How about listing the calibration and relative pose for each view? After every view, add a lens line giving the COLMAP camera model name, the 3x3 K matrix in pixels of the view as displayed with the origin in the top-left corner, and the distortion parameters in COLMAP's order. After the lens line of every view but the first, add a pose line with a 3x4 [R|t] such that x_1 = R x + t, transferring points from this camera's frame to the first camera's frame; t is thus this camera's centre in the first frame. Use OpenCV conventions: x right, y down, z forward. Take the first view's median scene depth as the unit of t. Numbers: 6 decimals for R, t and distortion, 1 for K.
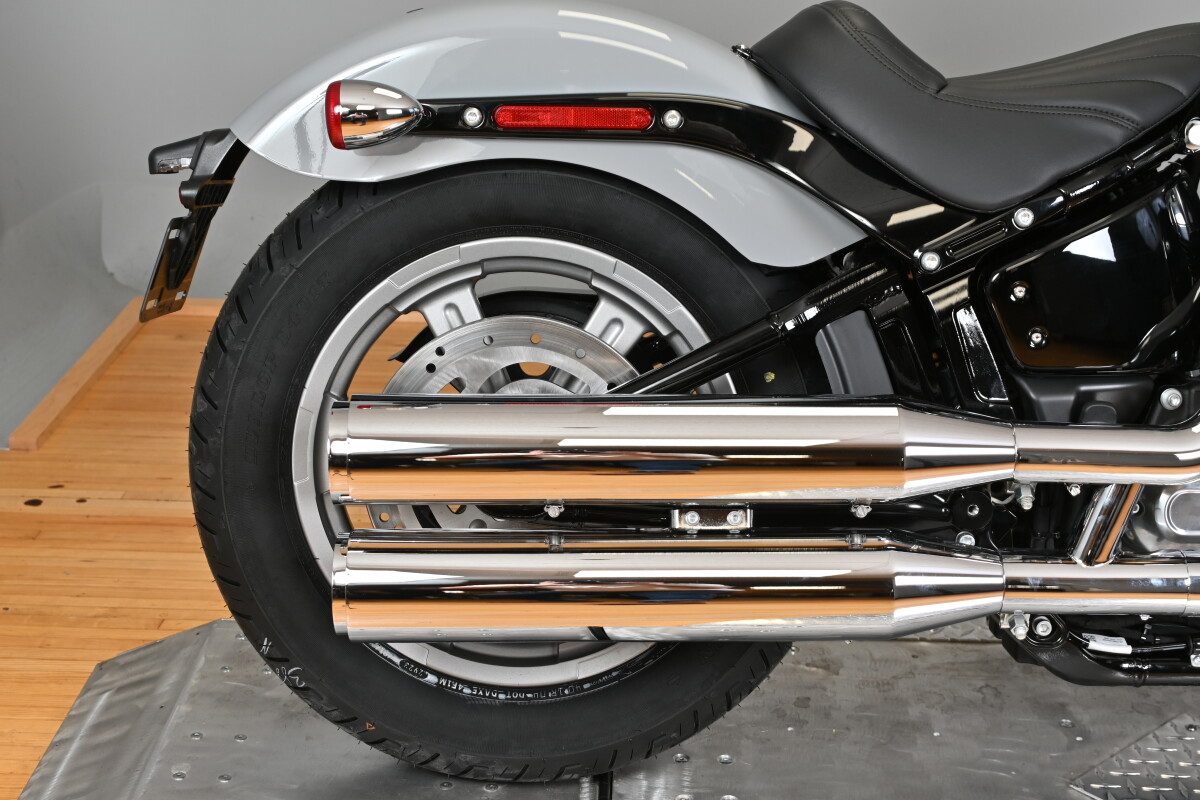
lens RADIAL K [[1769.8, 0, 589.0], [0, 1769.8, 396.2], [0, 0, 1]] dist [-0.022947, 0.000000]
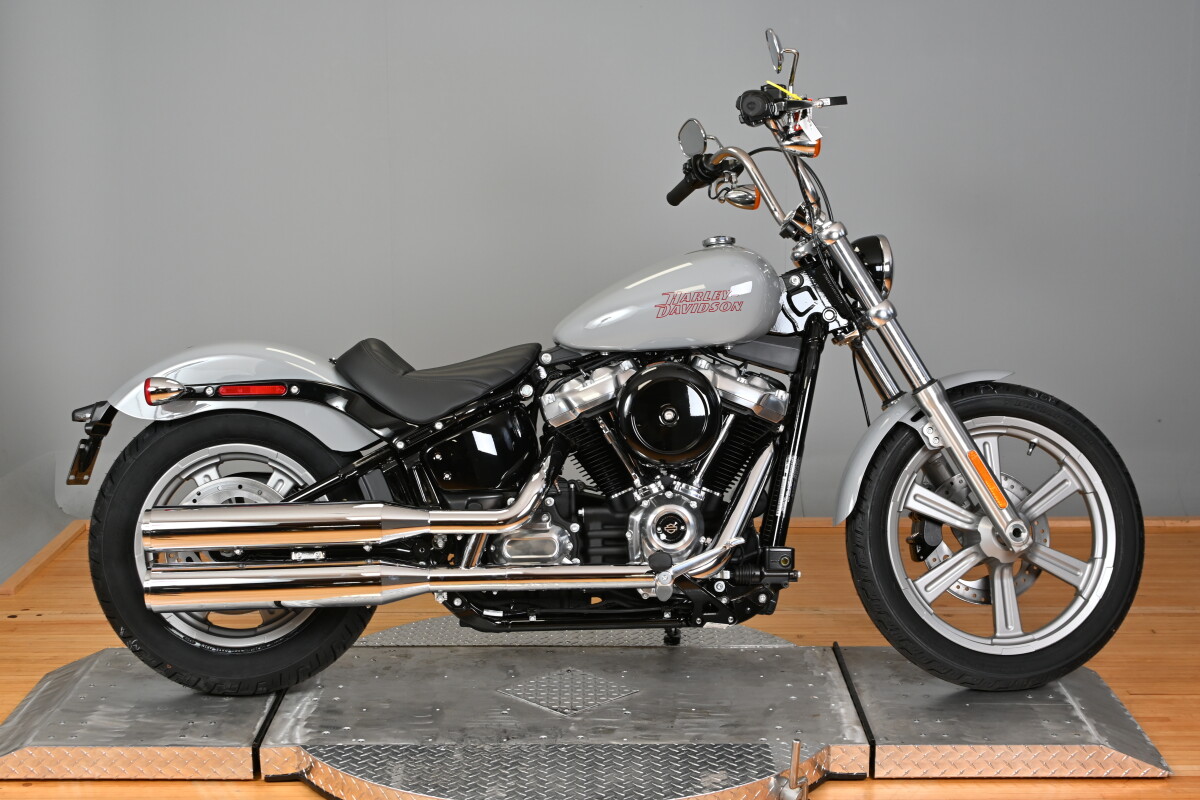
lens RADIAL K [[1769.8, 0, 606.2], [0, 1769.8, 410.5], [0, 0, 1]] dist [-0.022947, 0.000000]
pose [[0.999090, -0.029478, 0.030810, 0.371152], [0.034323, 0.984692, -0.170889, 0.274722], [-0.025301, 0.171791, 0.984809, -1.267640]]
